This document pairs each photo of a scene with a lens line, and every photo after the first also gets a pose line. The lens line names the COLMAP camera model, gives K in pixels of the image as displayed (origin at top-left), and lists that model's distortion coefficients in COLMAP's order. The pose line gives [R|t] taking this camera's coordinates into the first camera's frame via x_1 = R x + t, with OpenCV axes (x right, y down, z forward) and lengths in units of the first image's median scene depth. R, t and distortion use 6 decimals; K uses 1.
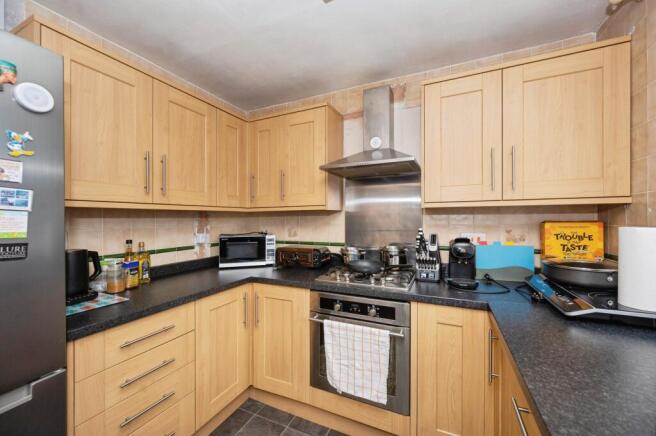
lens RADIAL K [[261.0, 0, 327.5], [0, 261.0, 218.3], [0, 0, 1]] dist [-0.003168, 0.000563]
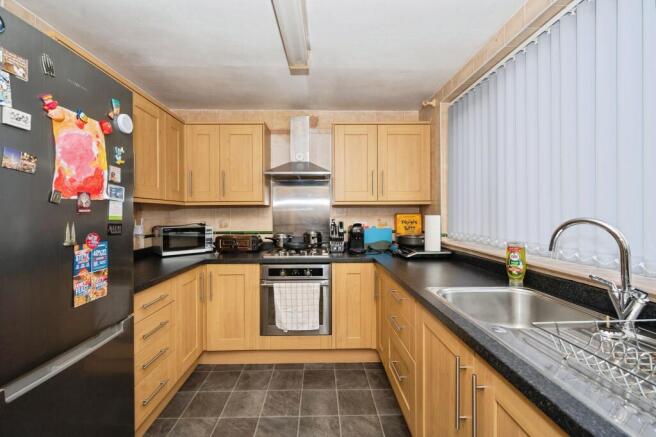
lens RADIAL K [[275.6, 0, 327.8], [0, 275.6, 212.9], [0, 0, 1]] dist [-0.001229, -0.000149]
pose [[0.893139, 0.004843, 0.449755, -0.410350], [-0.001112, 0.999963, -0.008561, 0.022978], [-0.449780, 0.007147, 0.893111, -0.443856]]
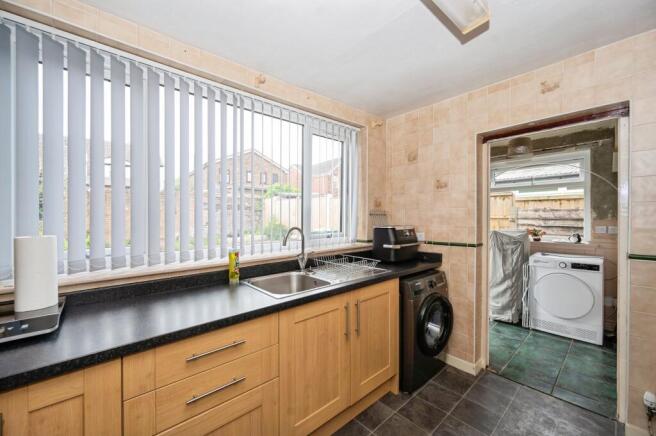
lens RADIAL K [[261.0, 0, 327.4], [0, 261.0, 219.6], [0, 0, 1]] dist [-0.003168, 0.000563]
pose [[-0.921455, 0.011105, 0.388326, -0.220116], [0.017919, 0.999742, 0.013931, -0.016710], [-0.388071, 0.019796, -0.921417, 0.944051]]
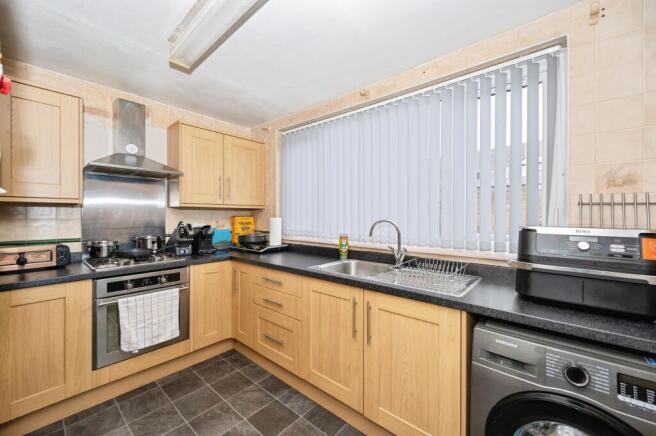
lens RADIAL K [[261.0, 0, 333.0], [0, 261.0, 213.6], [0, 0, 1]] dist [-0.003168, 0.000563]
pose [[0.248210, 0.014649, 0.968595, -0.884095], [-0.003989, 0.999893, -0.014100, 0.017959], [-0.968698, -0.000364, 0.248242, -0.211387]]
